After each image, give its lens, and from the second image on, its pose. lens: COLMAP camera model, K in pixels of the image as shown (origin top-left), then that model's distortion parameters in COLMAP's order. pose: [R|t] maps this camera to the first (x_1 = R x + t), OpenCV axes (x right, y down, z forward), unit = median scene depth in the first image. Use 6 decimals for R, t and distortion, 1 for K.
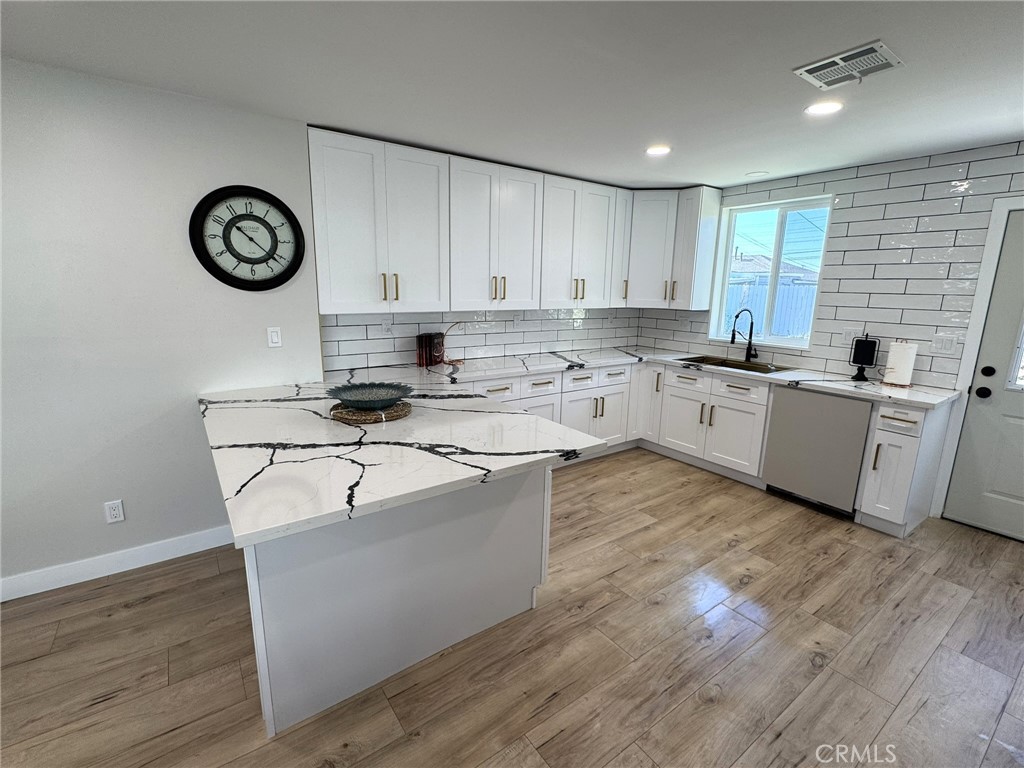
lens RADIAL K [[470.5, 0, 512.0], [0, 470.5, 384.0], [0, 0, 1]] dist [0.000348, 0.000125]
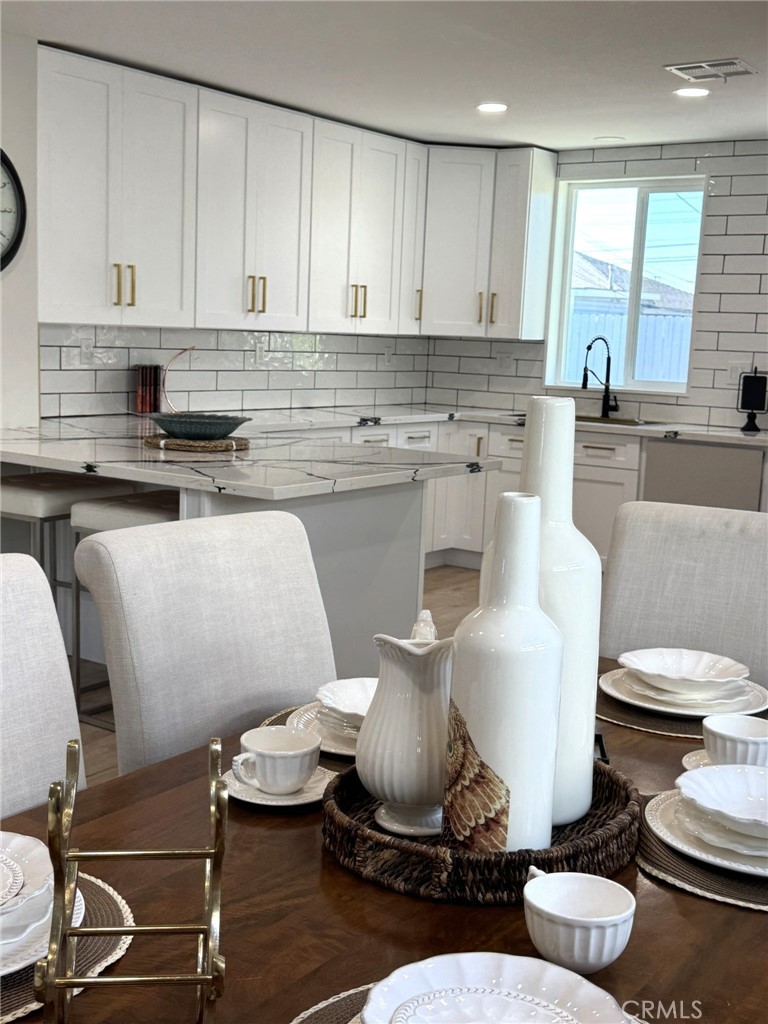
lens RADIAL K [[1262.1, 0, 384.0], [0, 1262.1, 512.0], [0, 0, 1]] dist [0.128209, -0.054310]
pose [[0.944177, -0.028907, 0.328168, -0.385376], [0.045460, 0.998045, -0.042880, 0.150256], [-0.326287, 0.055405, 0.943646, -0.576584]]
